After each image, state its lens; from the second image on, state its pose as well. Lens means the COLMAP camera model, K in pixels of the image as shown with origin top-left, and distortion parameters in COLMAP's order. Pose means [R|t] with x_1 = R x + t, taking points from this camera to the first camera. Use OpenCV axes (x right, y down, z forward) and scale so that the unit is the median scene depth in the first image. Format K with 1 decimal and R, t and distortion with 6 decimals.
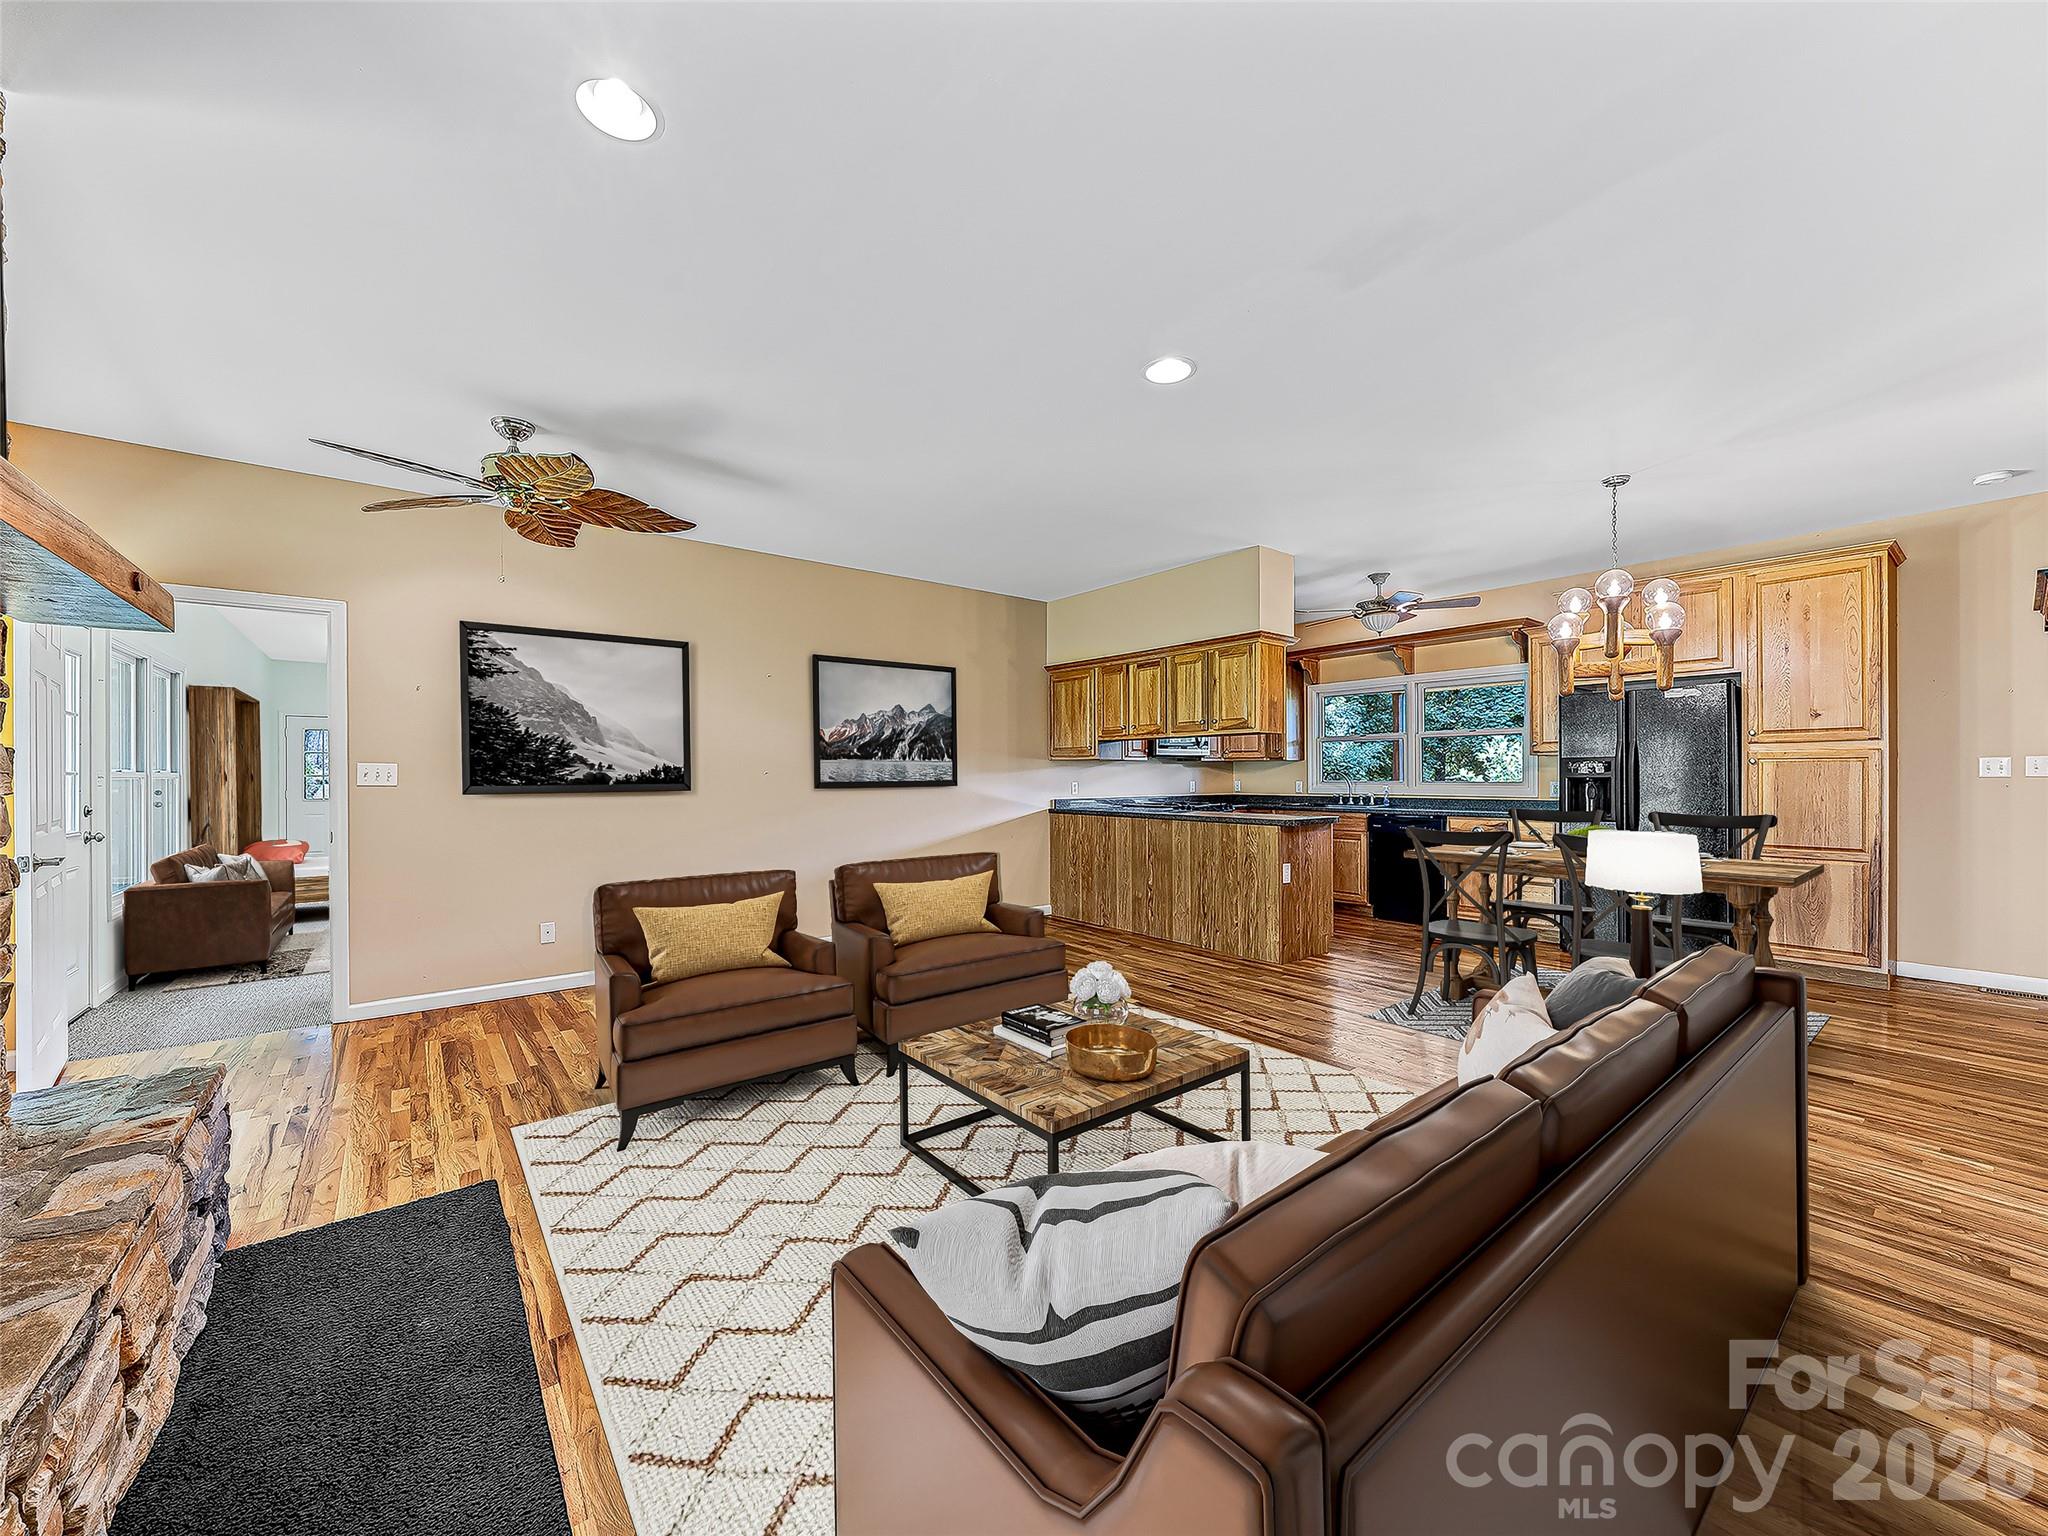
lens RADIAL K [[832.3, 0, 1058.2], [0, 832.3, 777.8], [0, 0, 1]] dist [-0.000035, 0.000198]
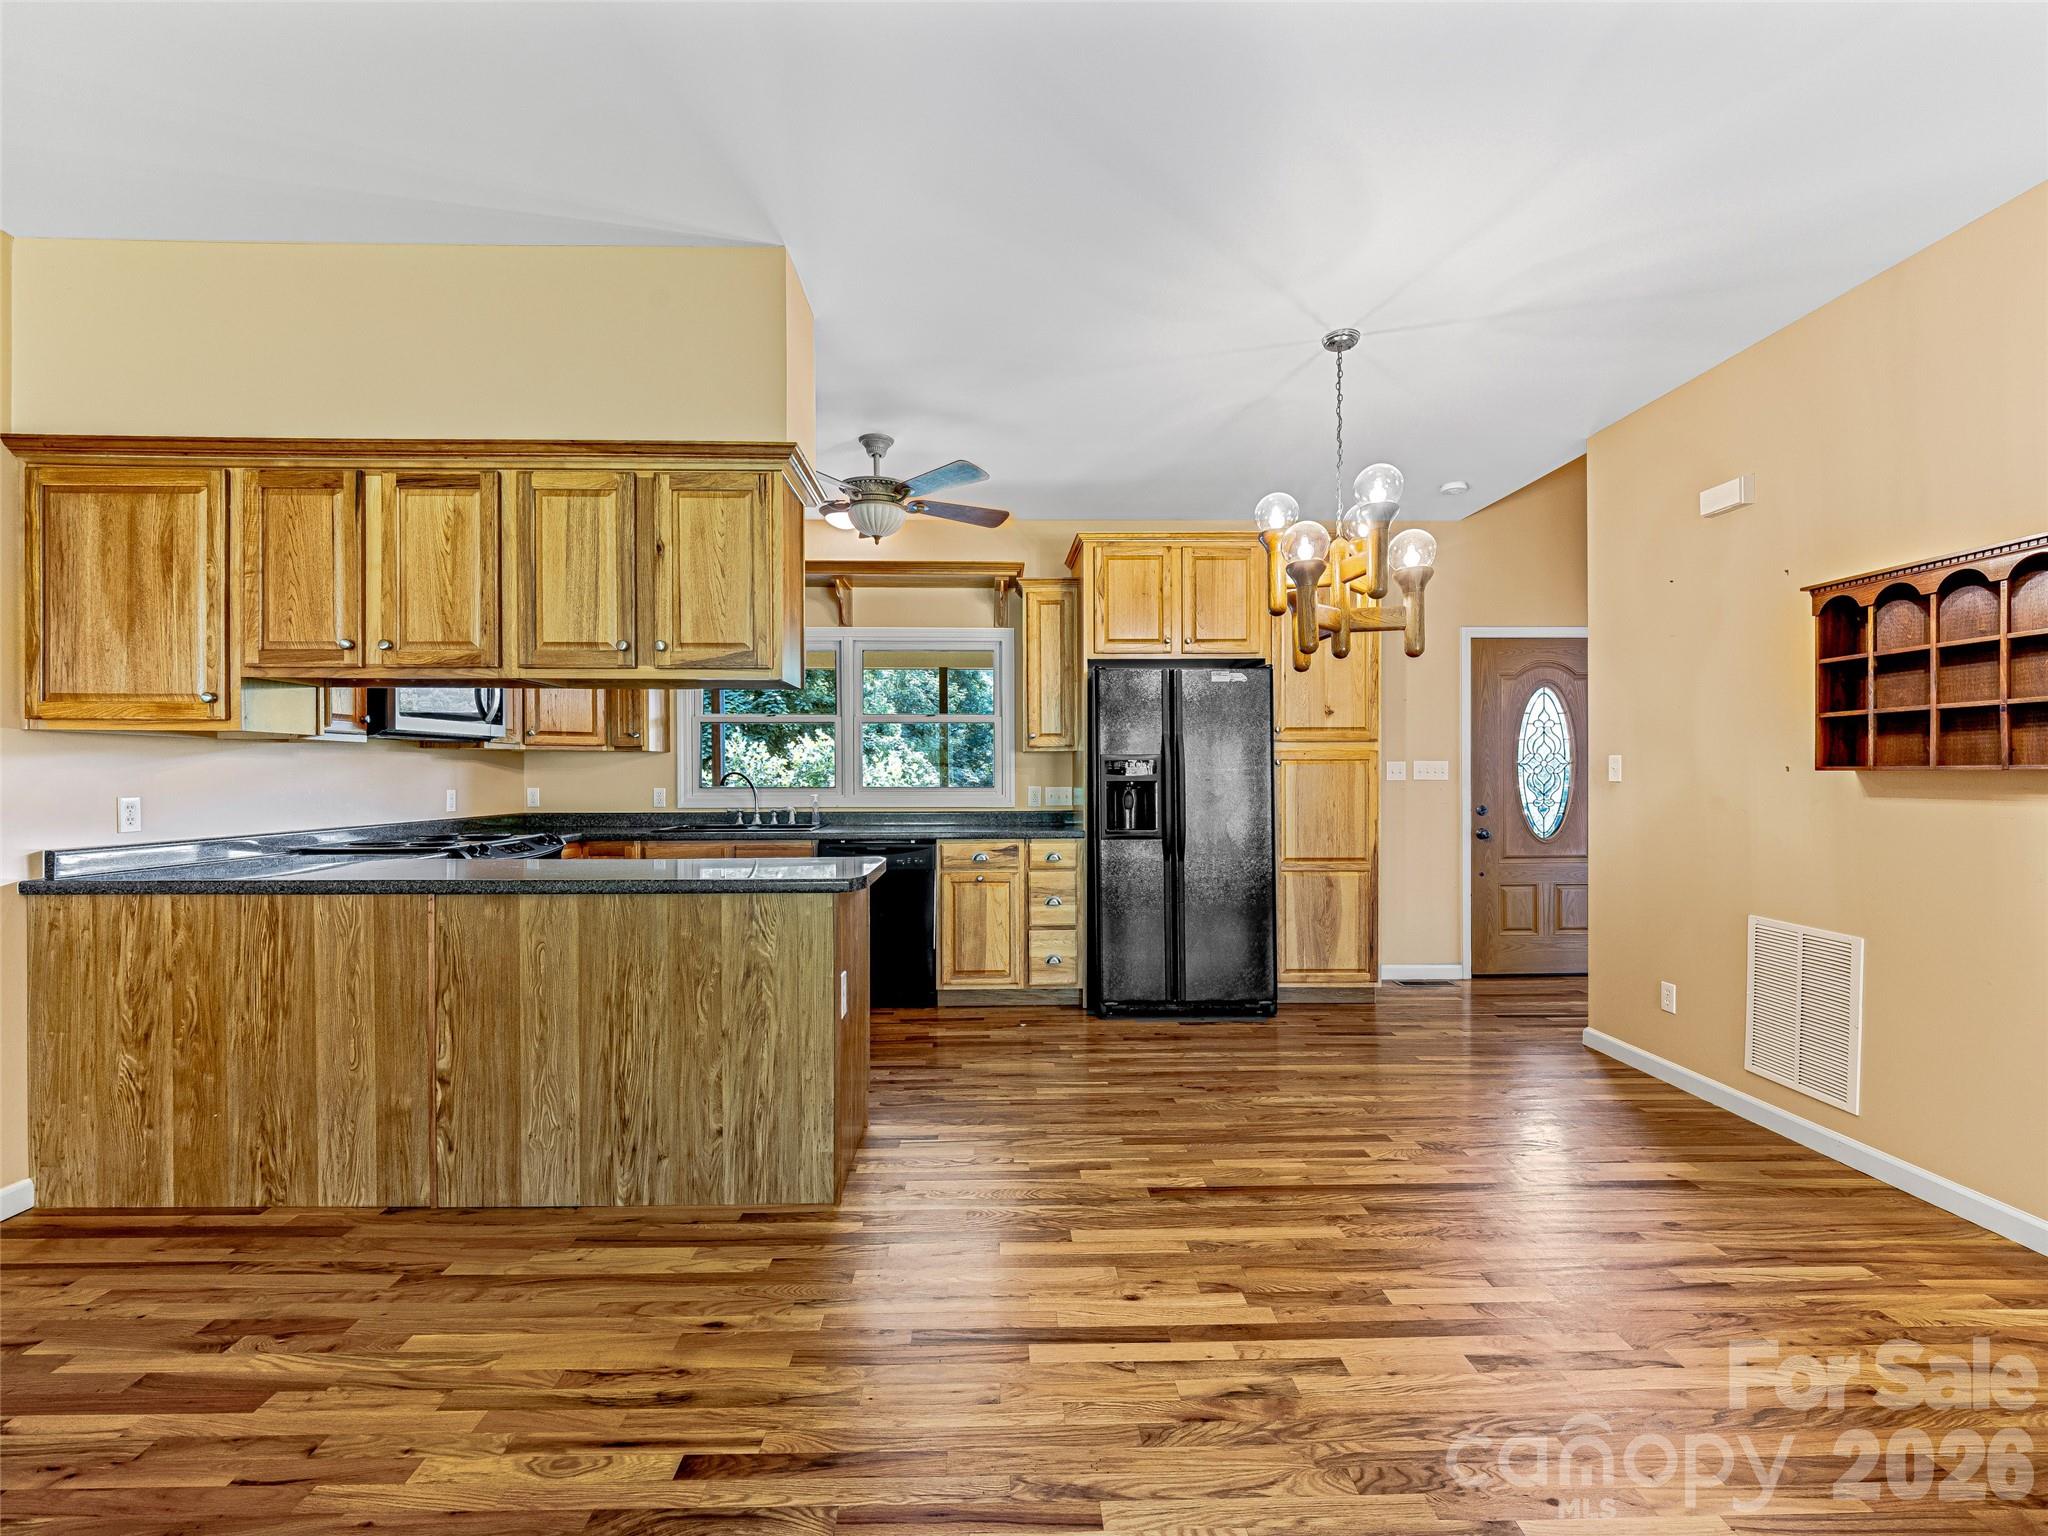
lens RADIAL K [[846.1, 0, 1005.5], [0, 846.1, 777.0], [0, 0, 1]] dist [-0.003548, -0.000807]
pose [[0.637599, 0.000845, 0.770368, -0.022736], [0.000178, 0.999999, -0.001244, -0.003279], [-0.770368, 0.000930, 0.637598, 0.603929]]
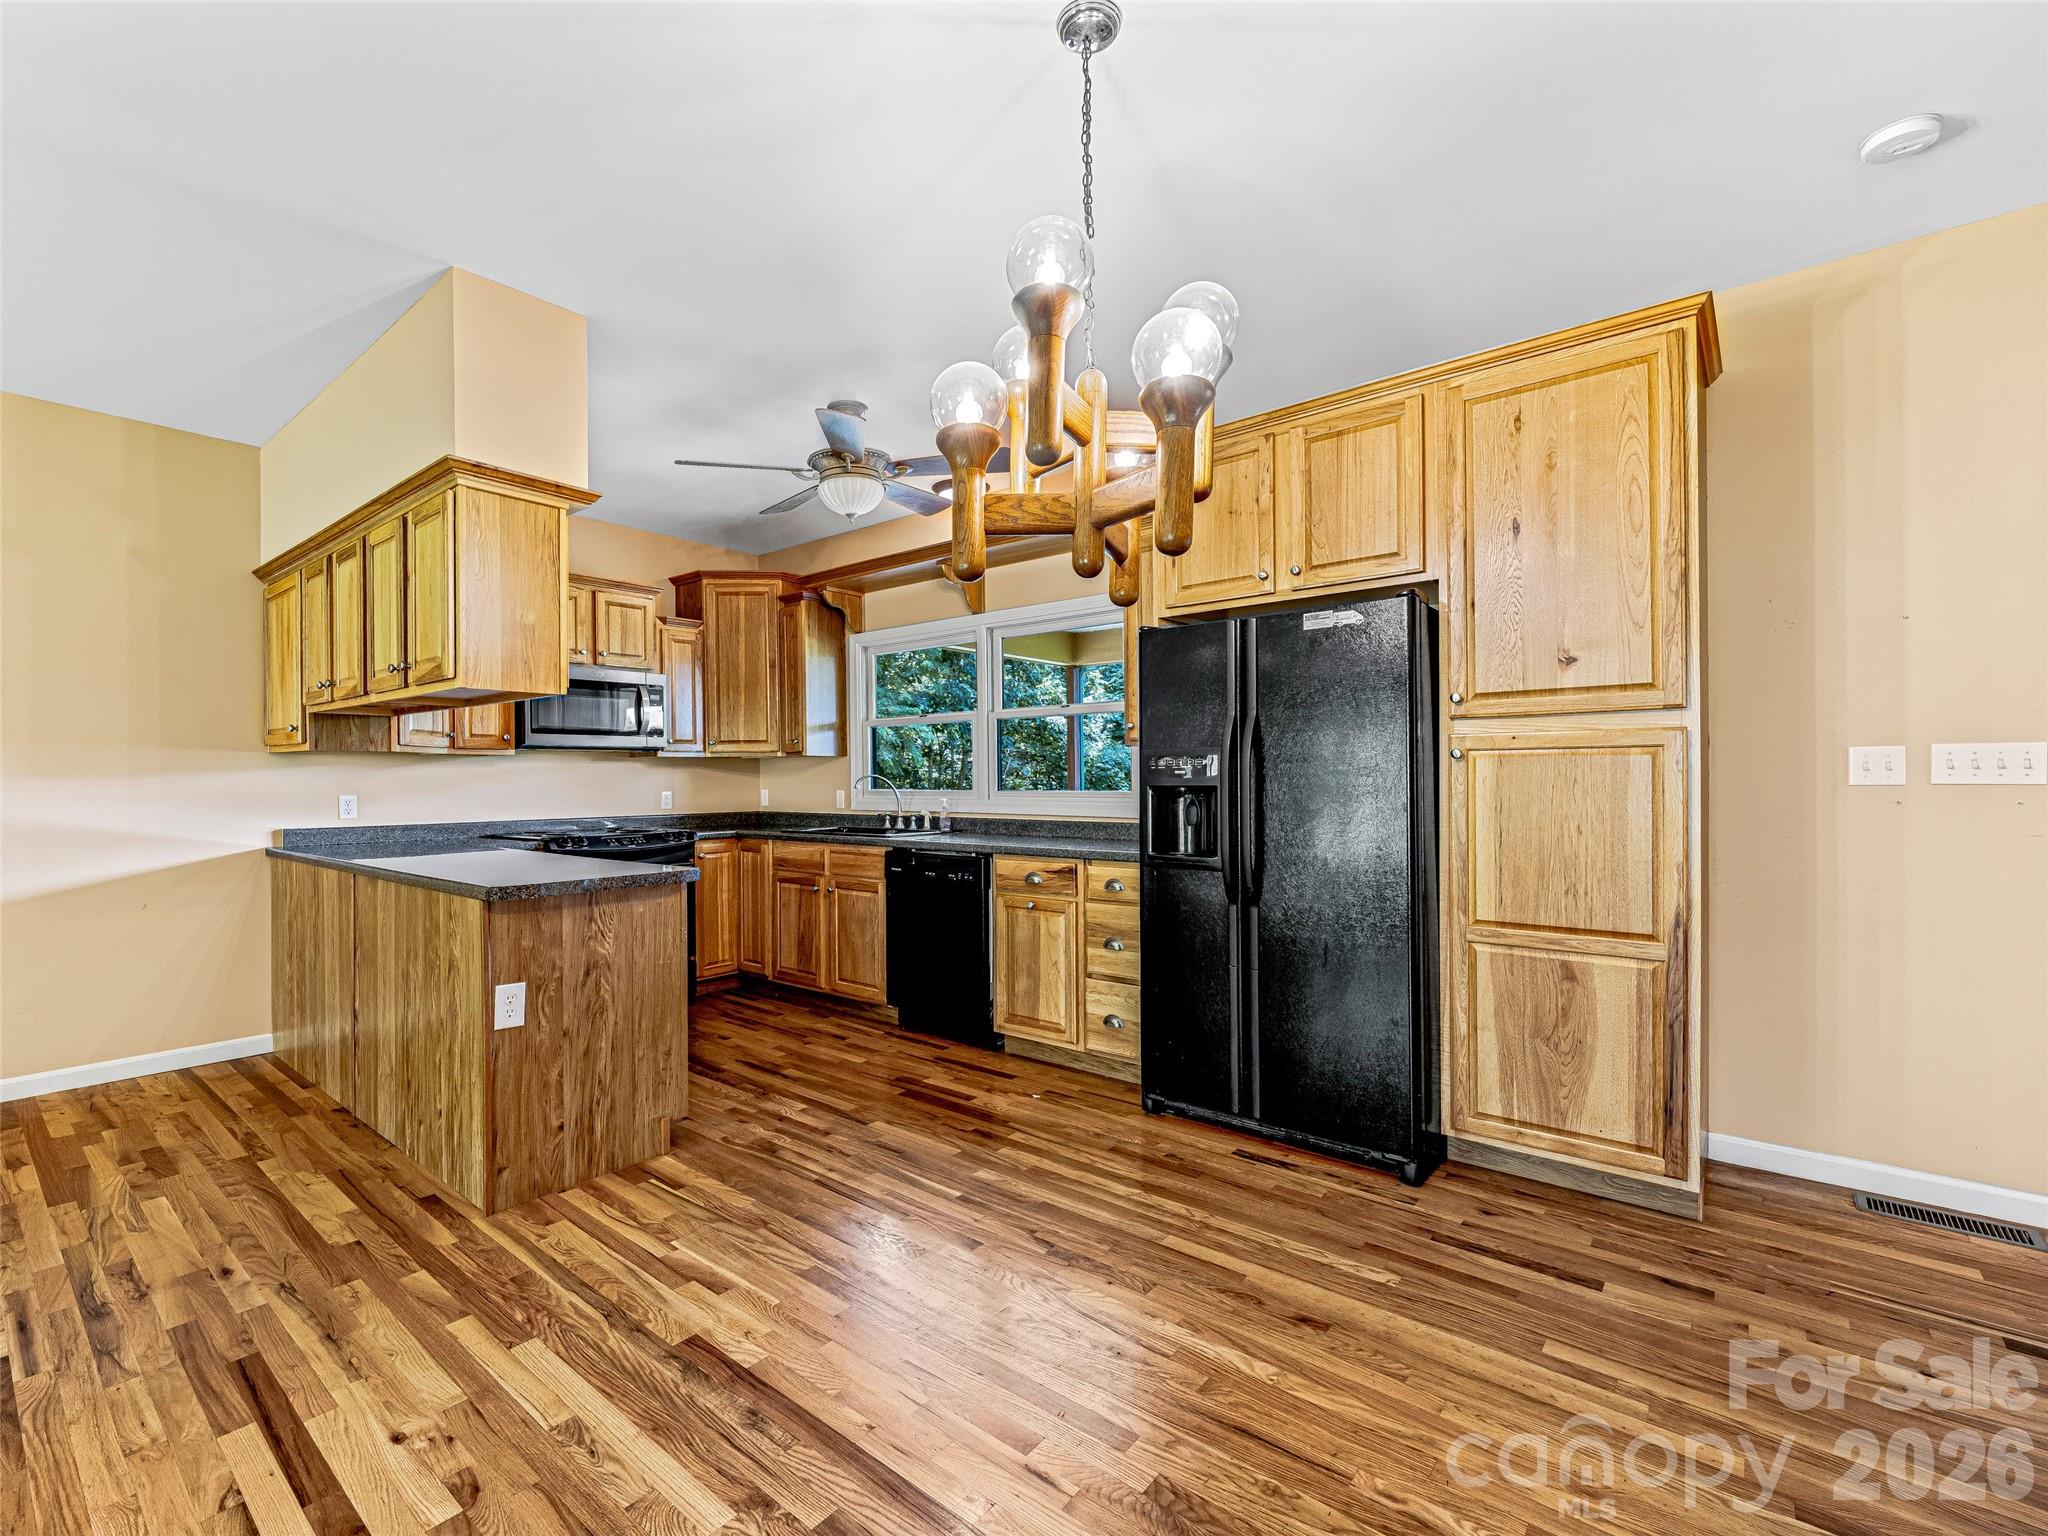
lens RADIAL K [[888.4, 0, 995.2], [0, 888.4, 778.0], [0, 0, 1]] dist [0.000544, -0.000624]
pose [[0.988968, -0.002321, 0.148112, 0.437207], [0.002497, 0.999996, -0.001000, -0.005119], [-0.148109, 0.001359, 0.988970, 0.466159]]
